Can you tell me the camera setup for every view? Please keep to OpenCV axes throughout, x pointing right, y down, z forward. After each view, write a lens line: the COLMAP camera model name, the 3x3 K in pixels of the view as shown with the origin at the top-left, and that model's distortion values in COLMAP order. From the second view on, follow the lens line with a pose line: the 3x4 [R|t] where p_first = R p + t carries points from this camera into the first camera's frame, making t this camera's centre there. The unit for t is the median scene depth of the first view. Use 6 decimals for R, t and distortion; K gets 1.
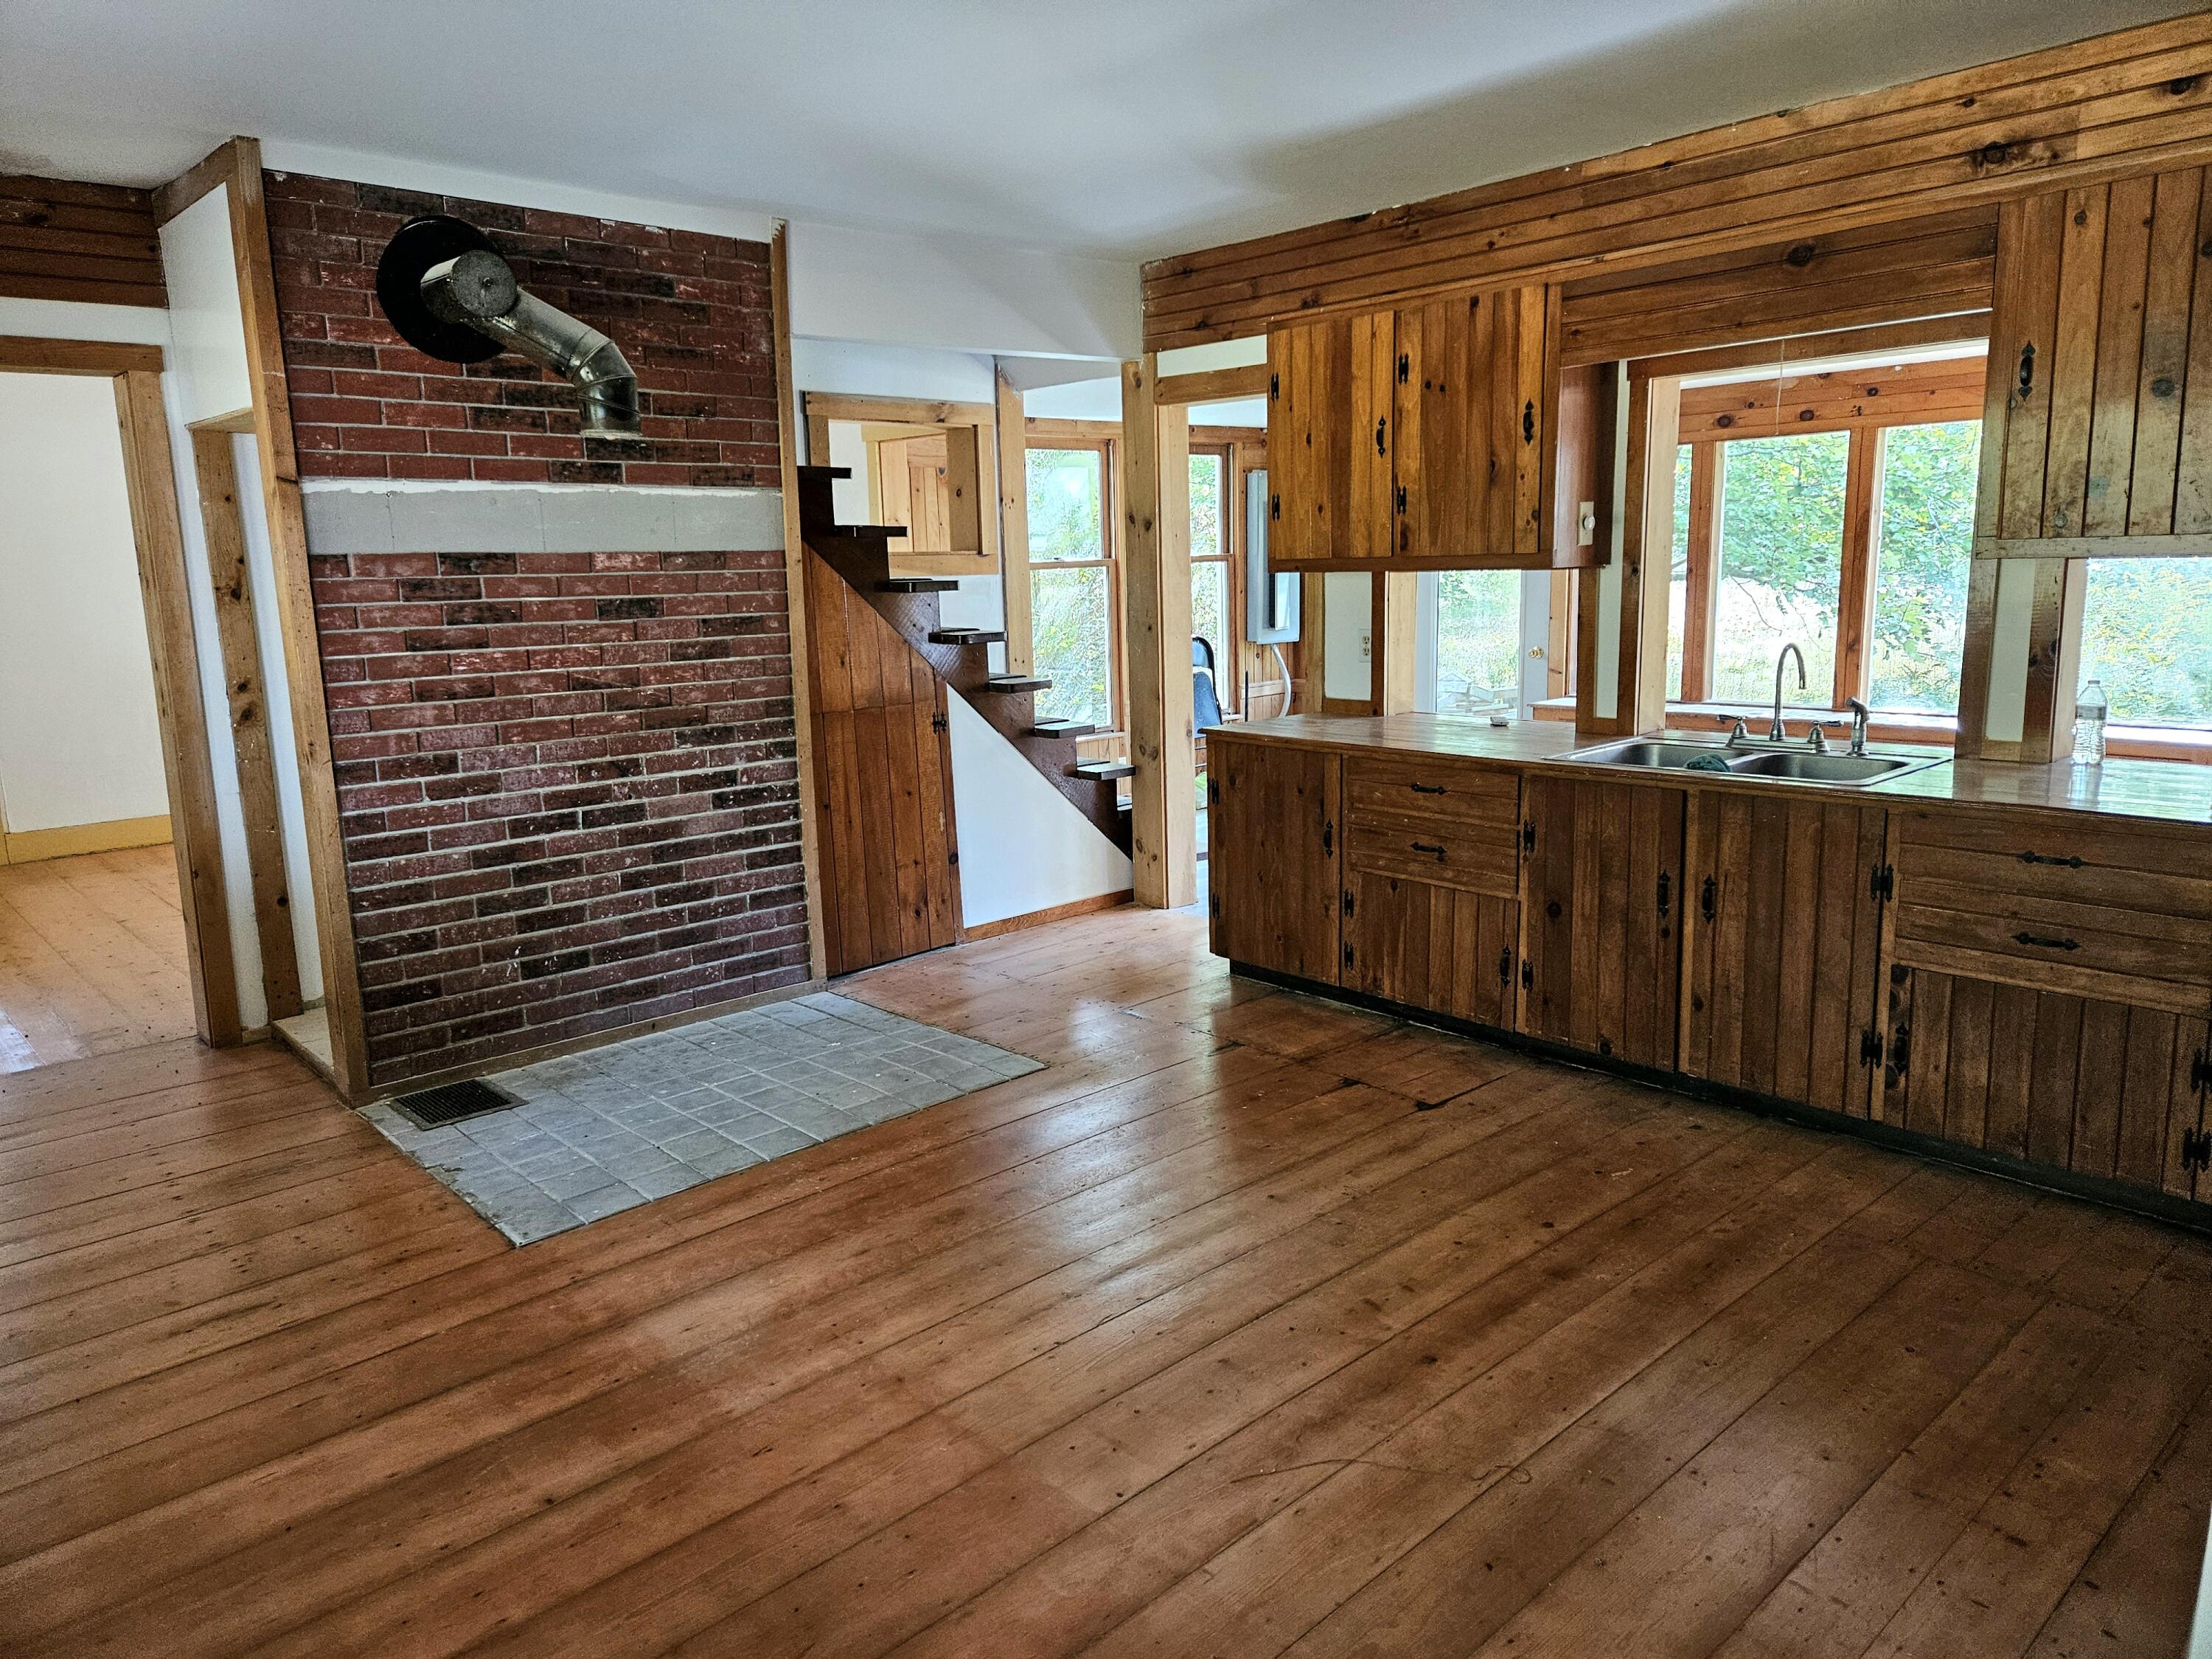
lens RADIAL K [[1474.9, 0, 1078.3], [0, 1474.9, 815.2], [0, 0, 1]] dist [0.069901, -0.052709]
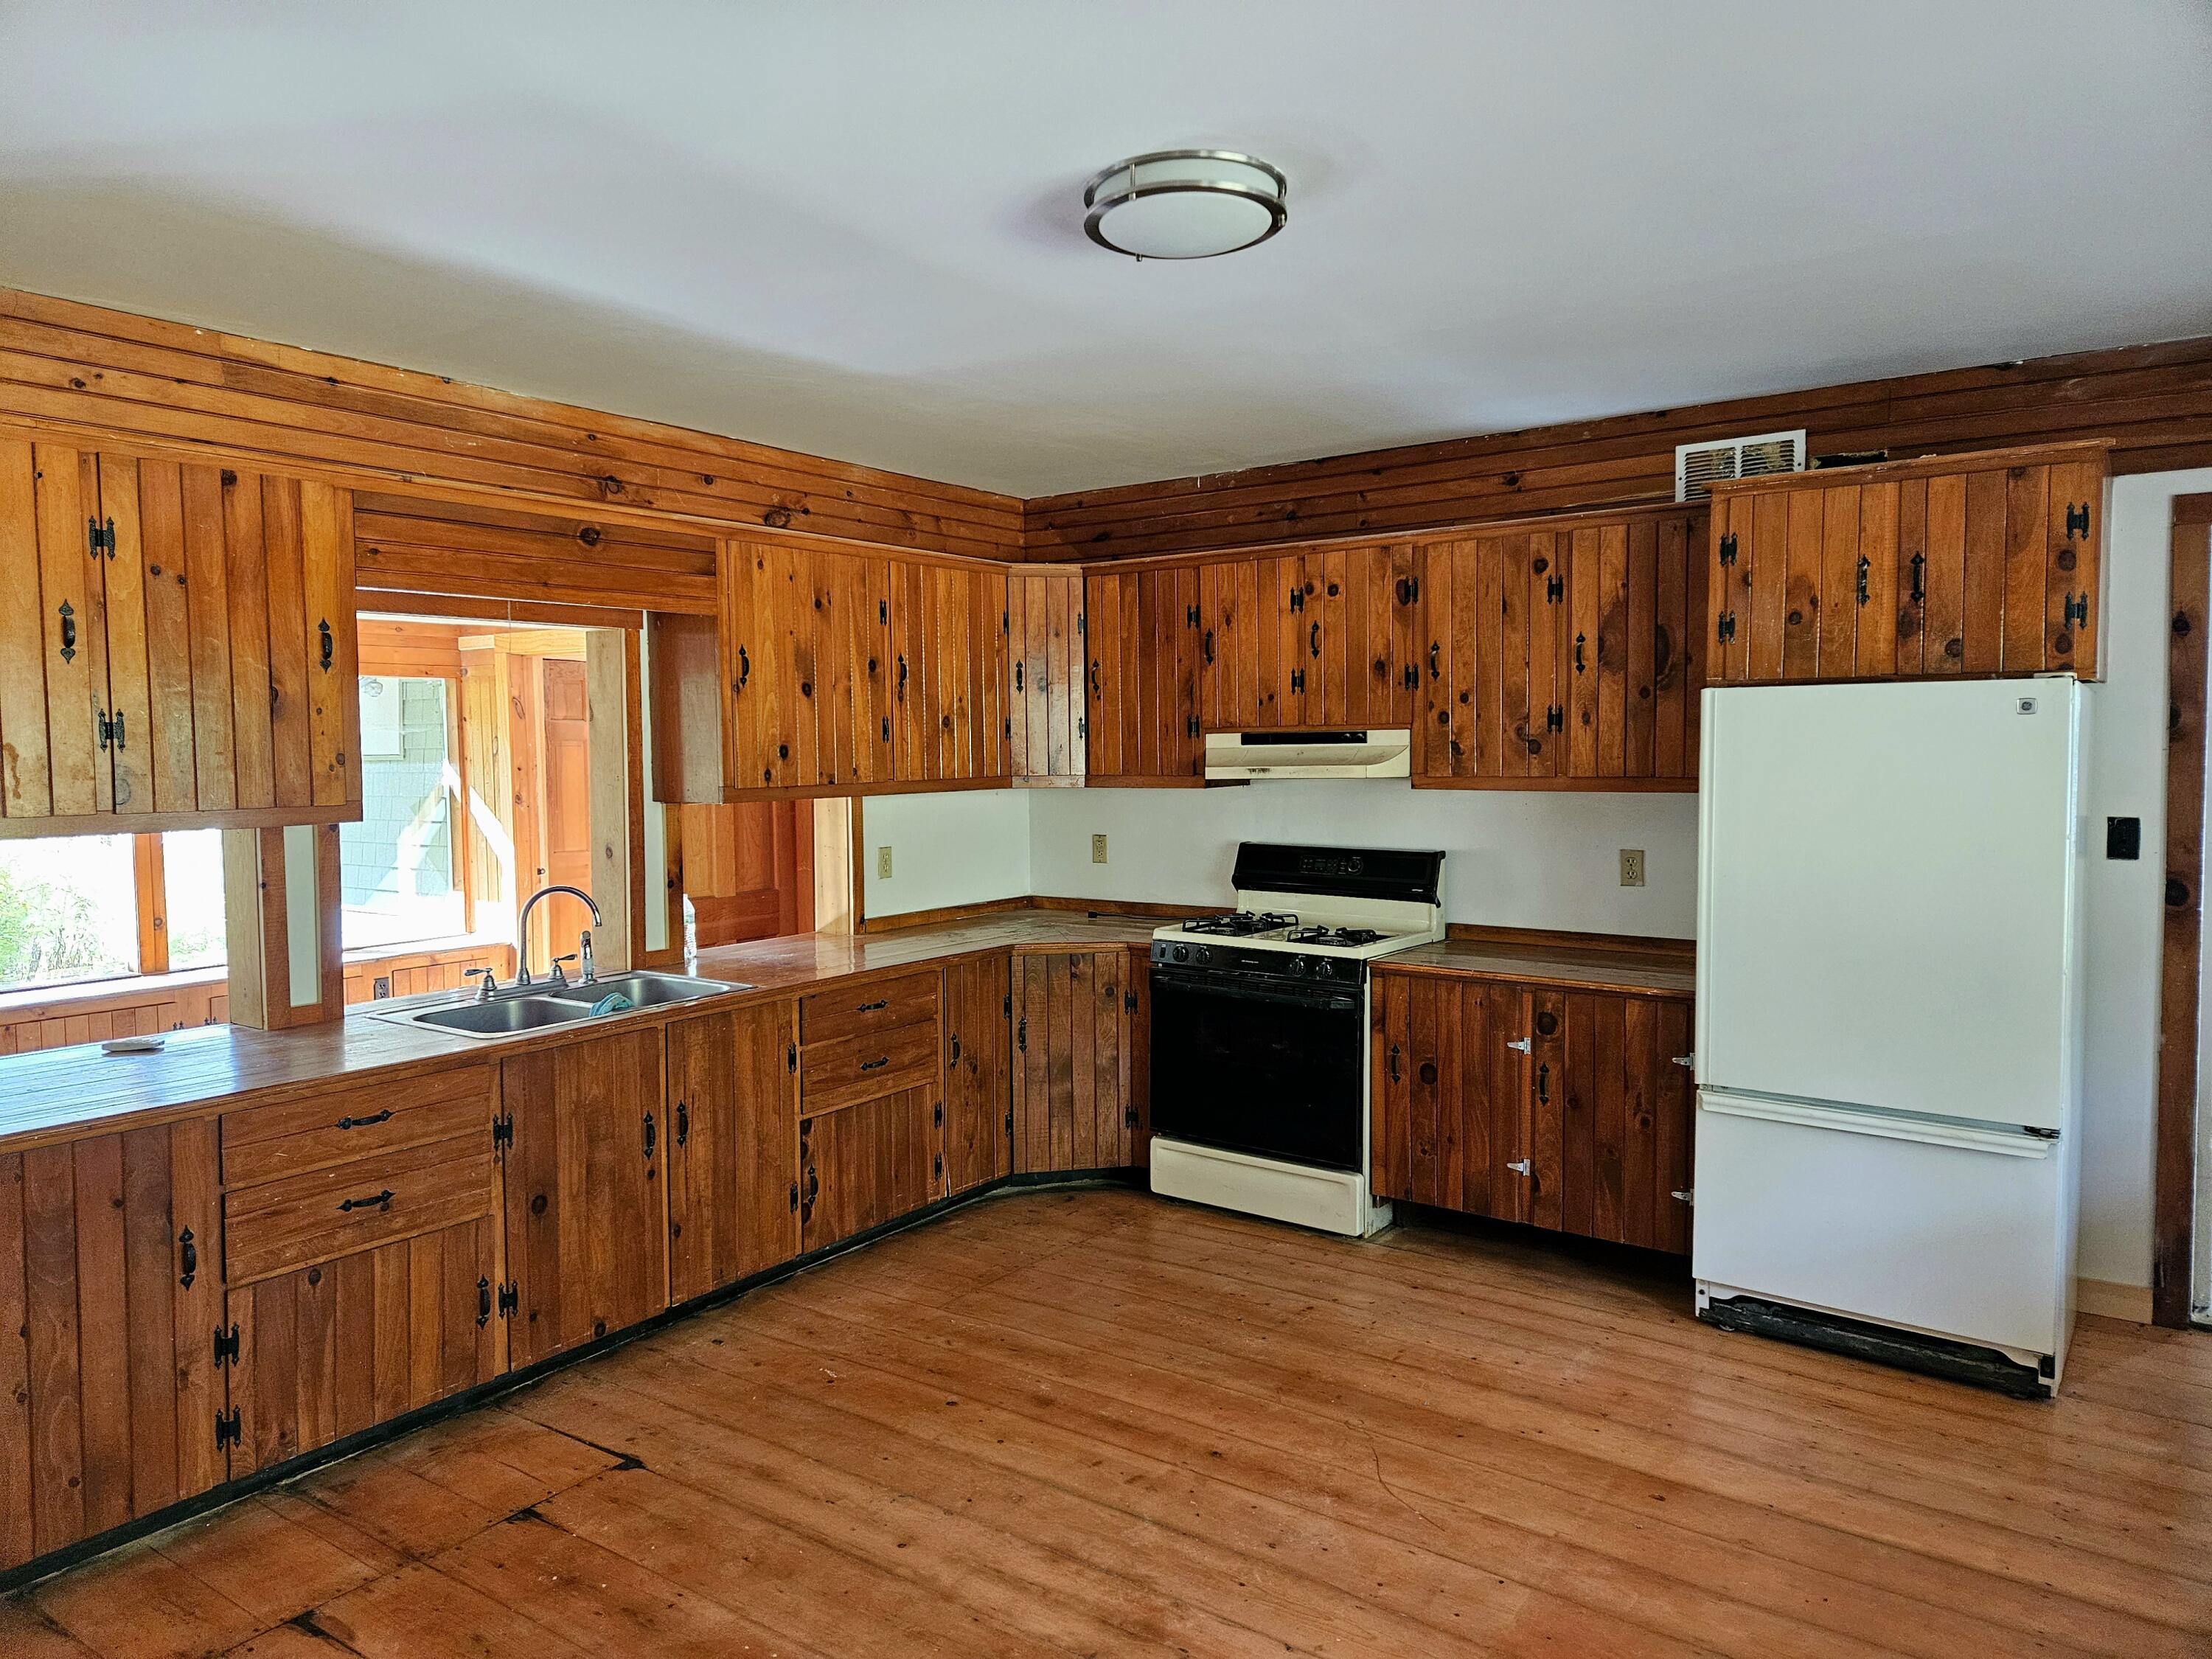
lens RADIAL K [[1474.9, 0, 1076.6], [0, 1474.9, 815.9], [0, 0, 1]] dist [0.069901, -0.052709]
pose [[-0.214168, -0.016930, 0.976650, -0.649061], [0.188910, 0.980255, 0.058419, -0.163878], [-0.958355, 0.197010, -0.206741, 0.903409]]
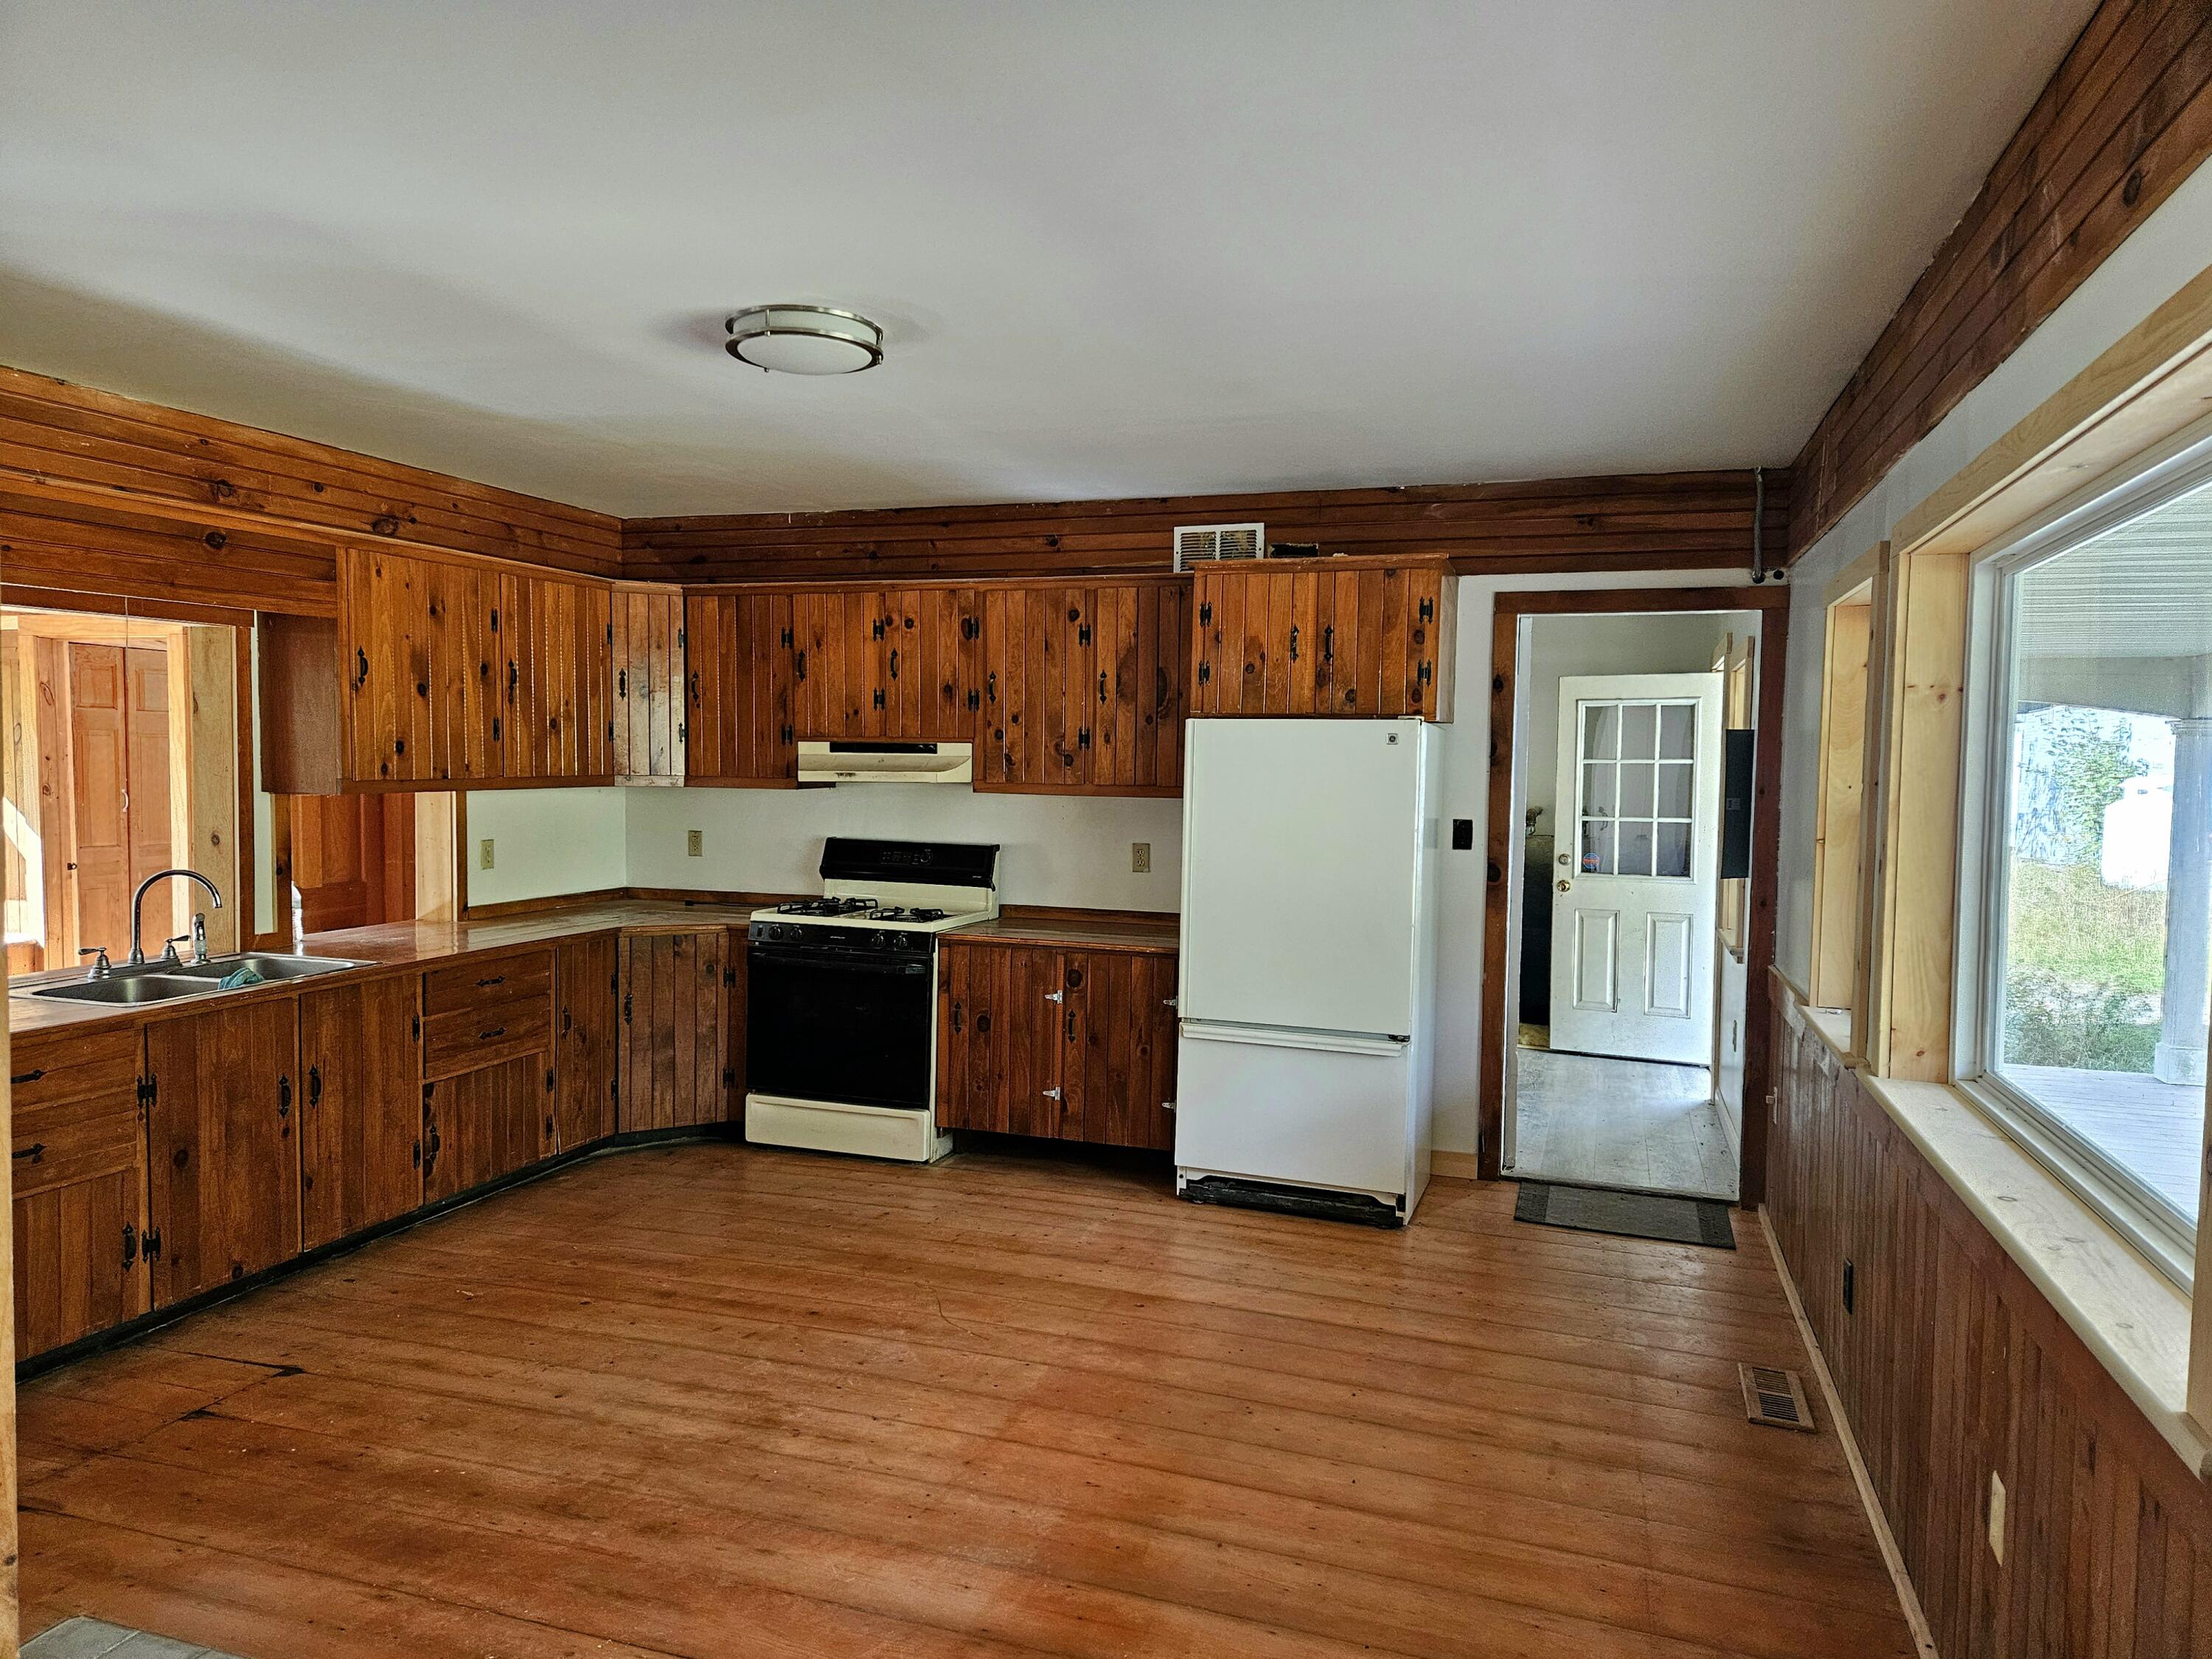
lens RADIAL K [[1474.9, 0, 1090.7], [0, 1474.9, 843.5], [0, 0, 1]] dist [0.069901, -0.052709]
pose [[-0.495364, -0.031483, 0.868115, -0.862558], [0.153810, 0.980375, 0.123322, -0.175997], [-0.854960, 0.194614, -0.480800, 1.003337]]
